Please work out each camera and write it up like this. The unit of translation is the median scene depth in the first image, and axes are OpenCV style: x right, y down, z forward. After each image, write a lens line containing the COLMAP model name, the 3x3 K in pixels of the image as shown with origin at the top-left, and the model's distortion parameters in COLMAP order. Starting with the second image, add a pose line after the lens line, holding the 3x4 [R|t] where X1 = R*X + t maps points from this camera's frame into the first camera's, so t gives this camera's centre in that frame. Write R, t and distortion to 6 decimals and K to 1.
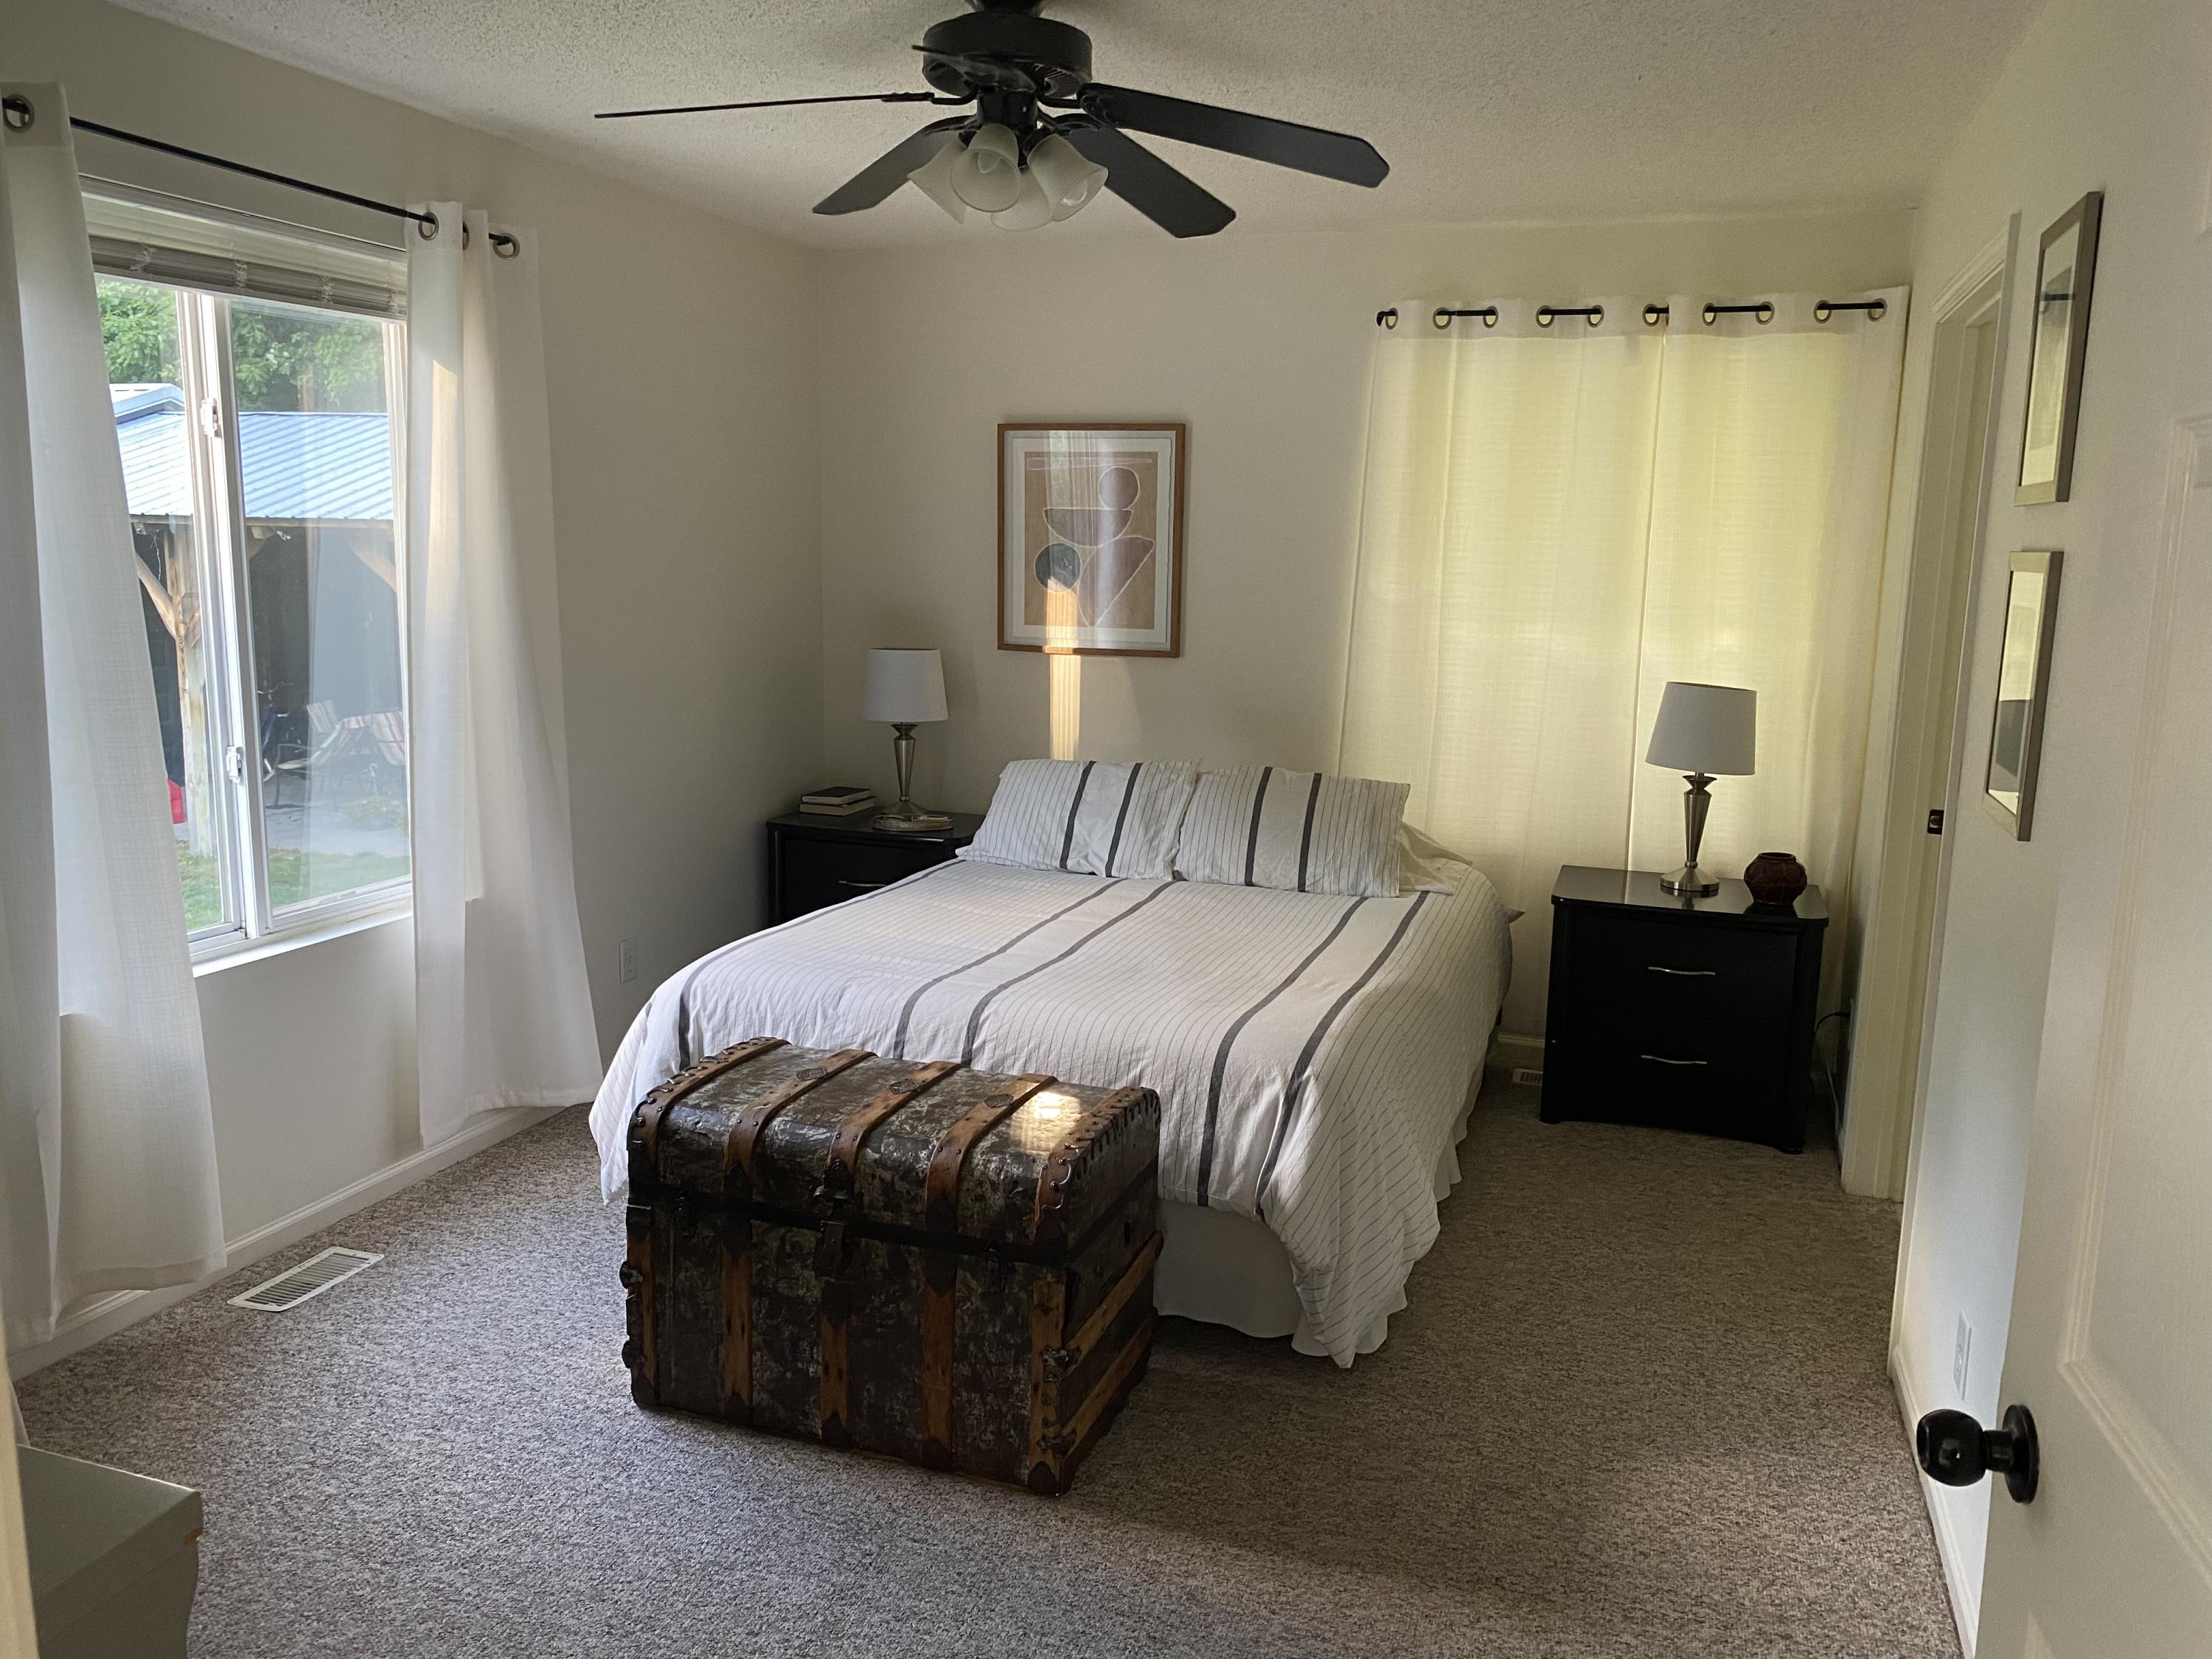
lens RADIAL K [[1673.5, 0, 1118.0], [0, 1673.5, 829.1], [0, 0, 1]] dist [0.026330, -0.049069]
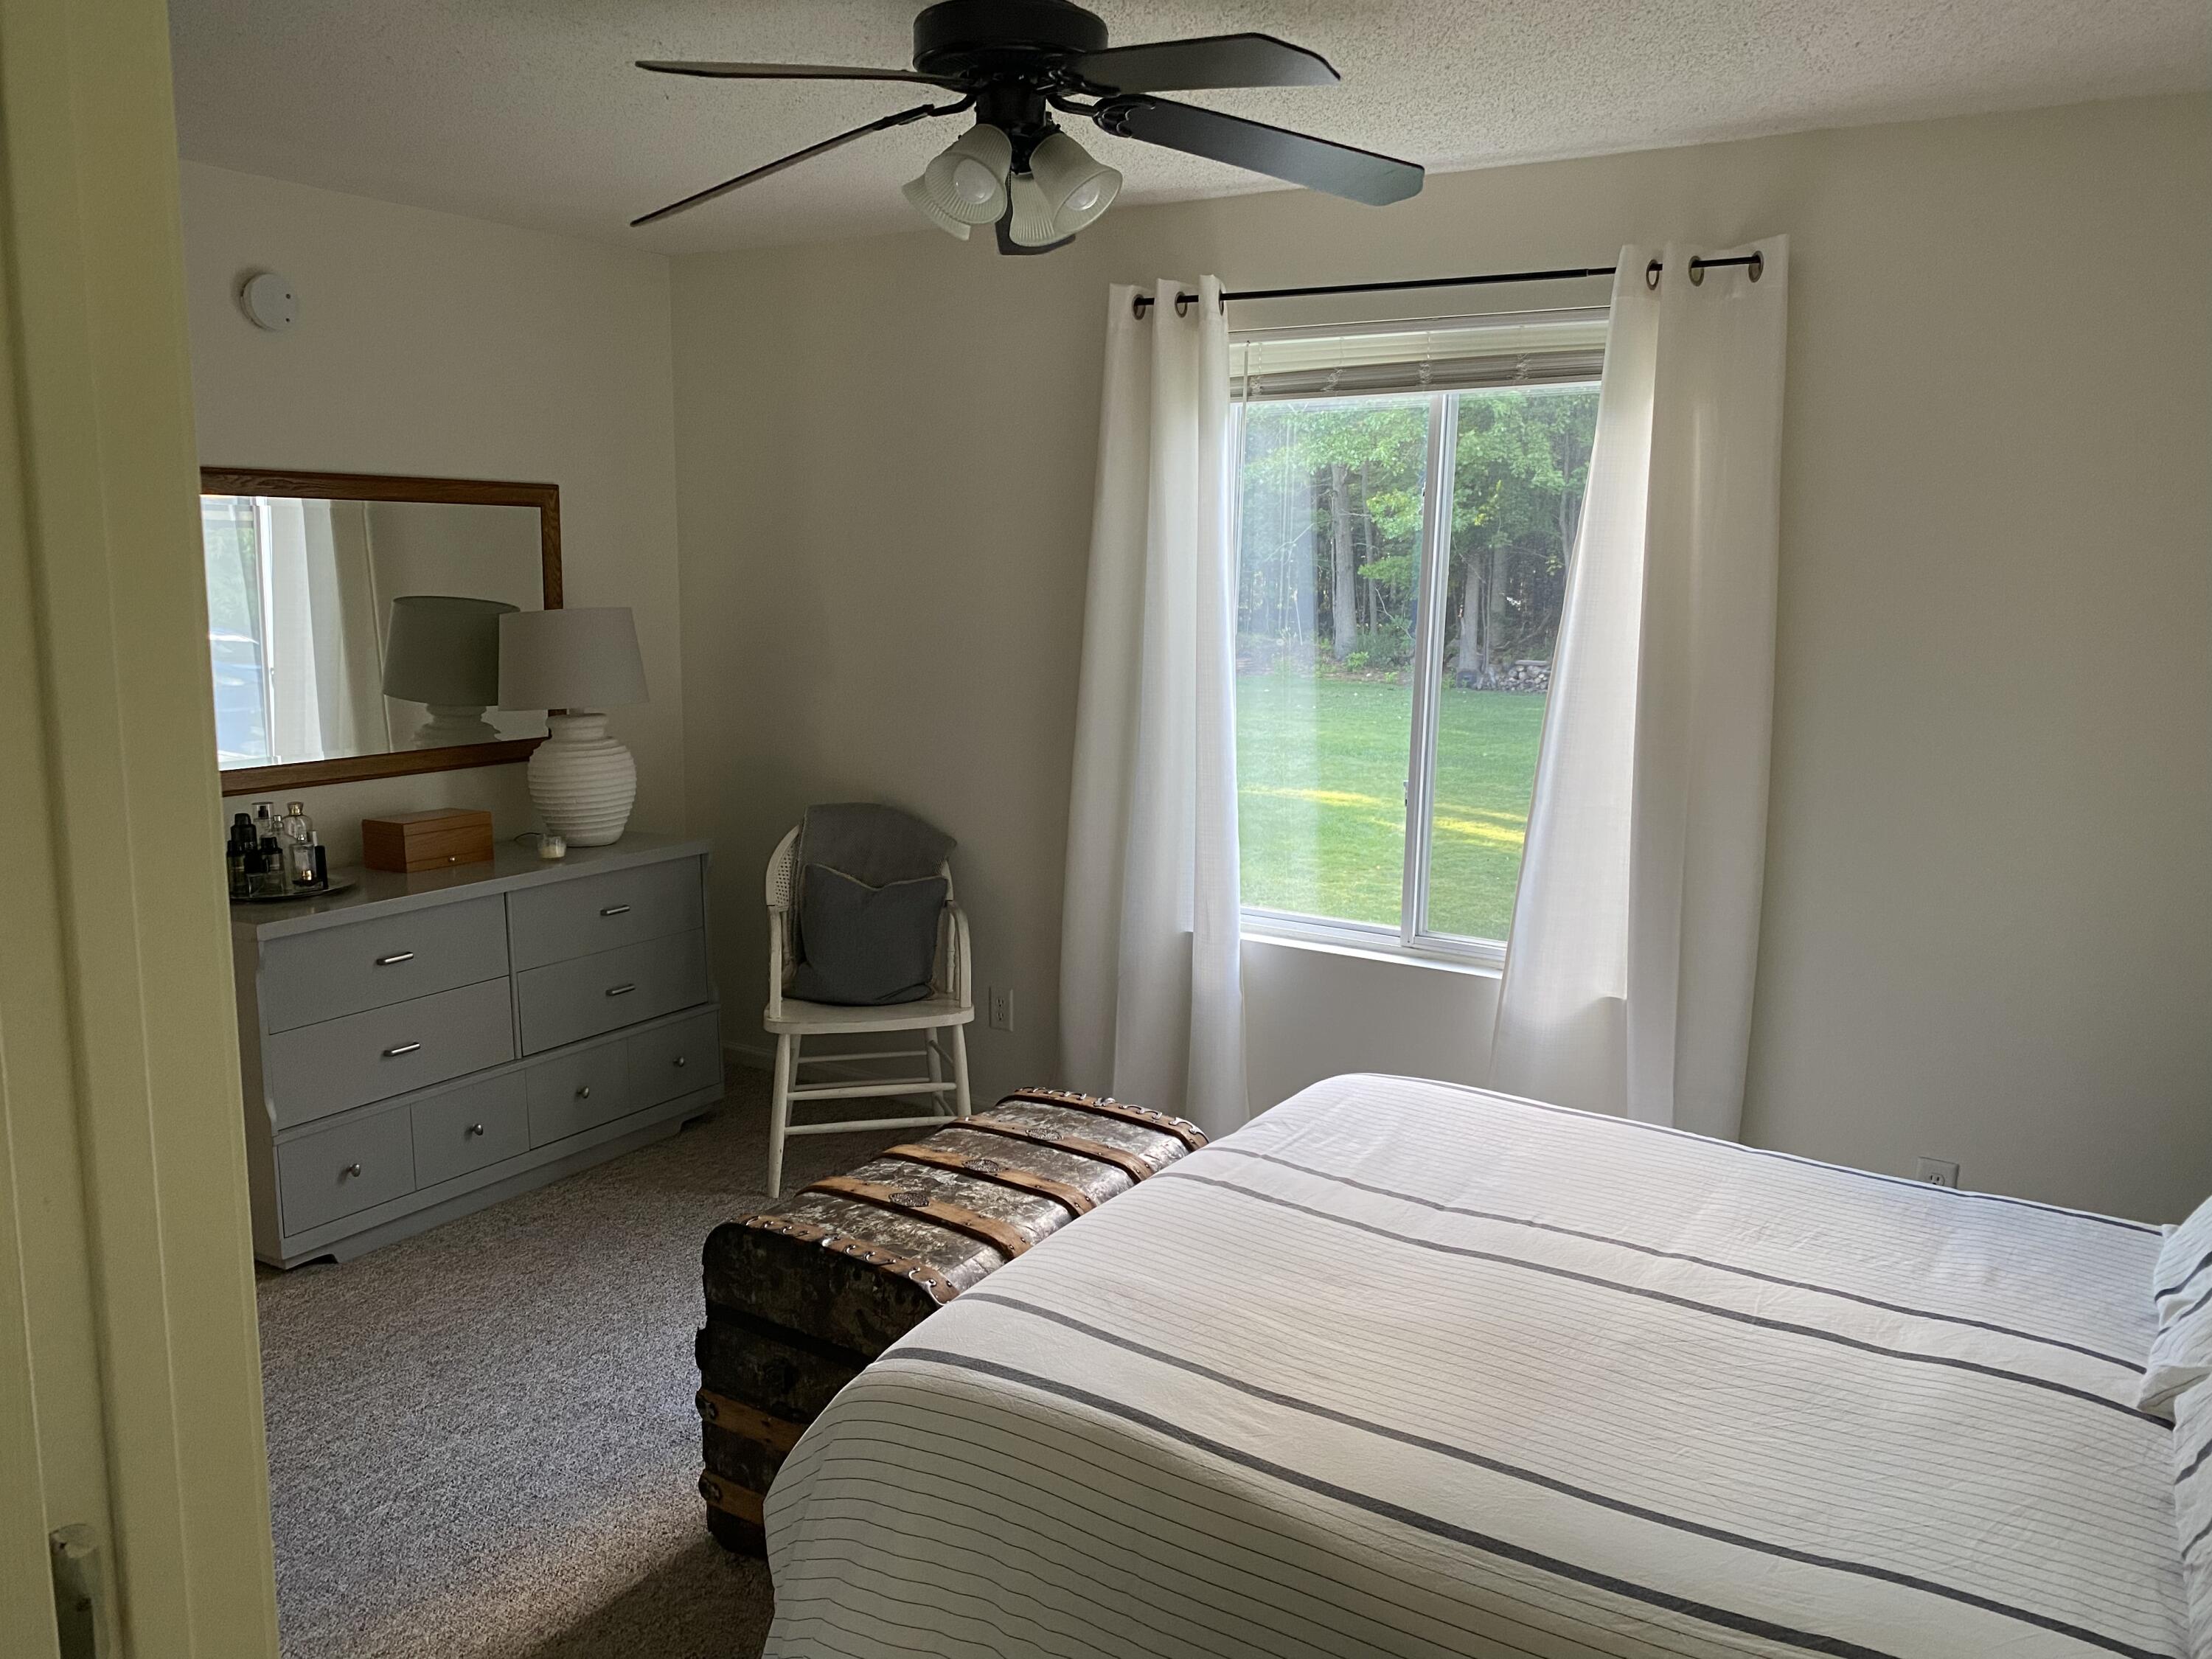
lens RADIAL K [[1673.5, 0, 1122.7], [0, 1673.5, 829.8], [0, 0, 1]] dist [0.026330, -0.049069]
pose [[-0.250543, 0.104382, -0.962462, 0.681610], [-0.198152, 0.967593, 0.156520, -0.173909], [0.947610, 0.229929, -0.221740, 1.170156]]
